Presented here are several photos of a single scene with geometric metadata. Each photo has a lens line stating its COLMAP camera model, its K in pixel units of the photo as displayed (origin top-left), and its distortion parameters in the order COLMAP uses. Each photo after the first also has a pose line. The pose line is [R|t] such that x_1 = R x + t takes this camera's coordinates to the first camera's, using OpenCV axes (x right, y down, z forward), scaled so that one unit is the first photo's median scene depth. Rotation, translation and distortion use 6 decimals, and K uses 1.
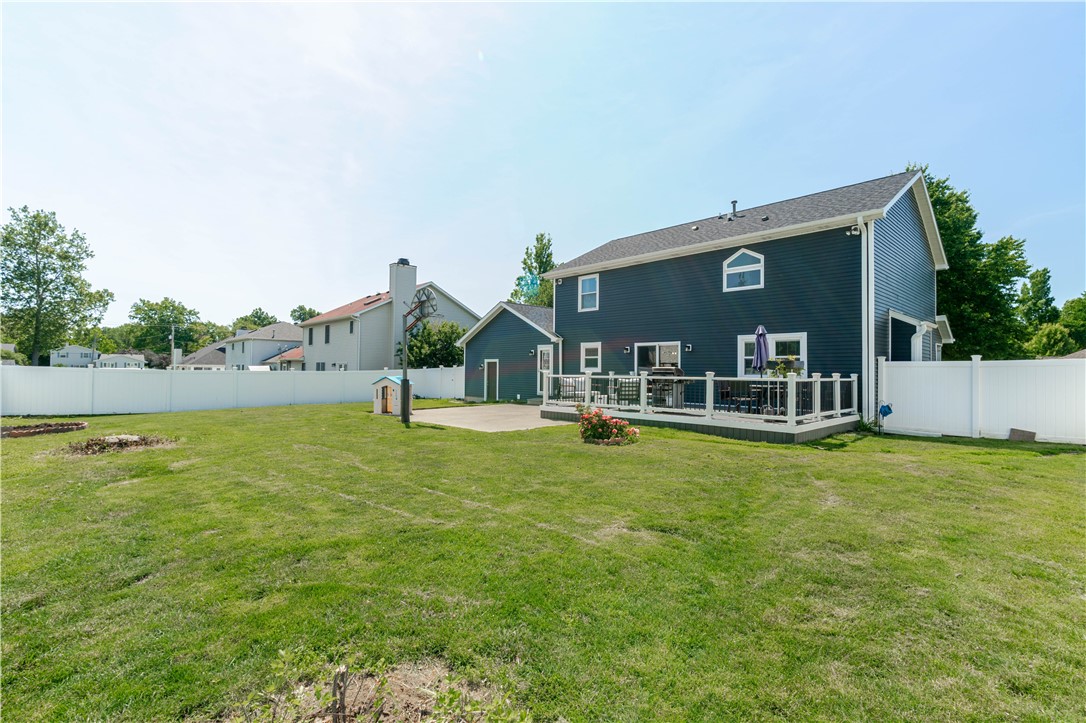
lens RADIAL K [[525.4, 0, 547.3], [0, 525.4, 363.7], [0, 0, 1]] dist [-0.010920, 0.004610]
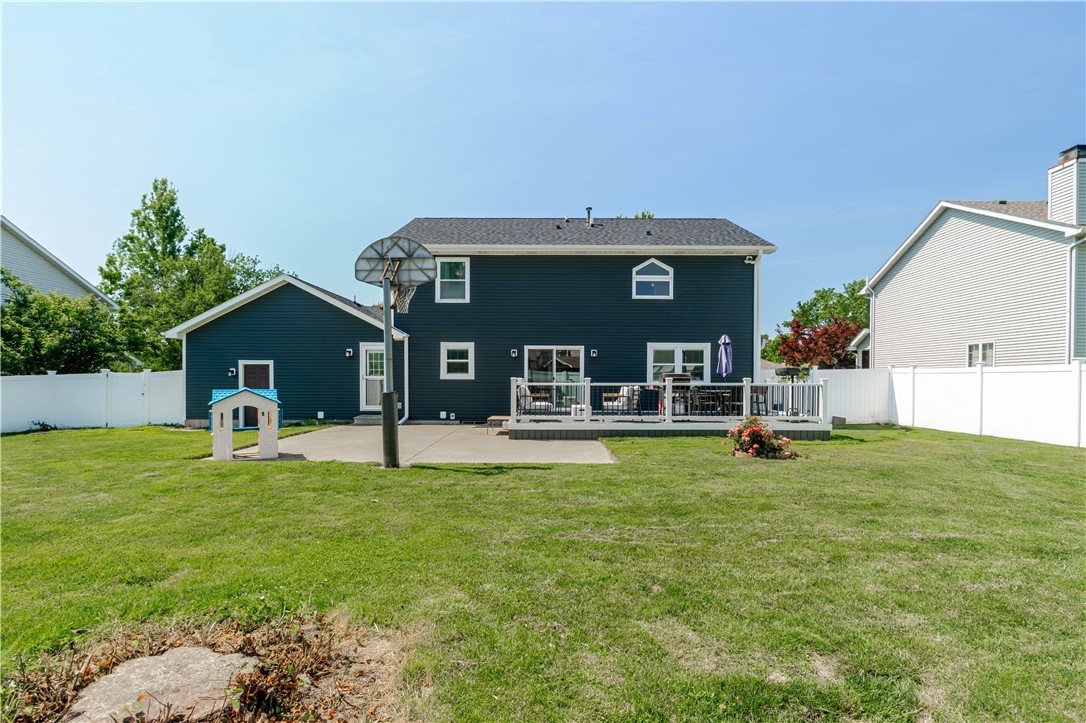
lens RADIAL K [[525.4, 0, 558.2], [0, 525.4, 389.5], [0, 0, 1]] dist [-0.010920, 0.004610]
pose [[0.670930, -0.018096, 0.741300, -0.458415], [-0.007342, 0.999491, 0.031044, 0.006190], [-0.741485, -0.026271, 0.670455, 0.386695]]
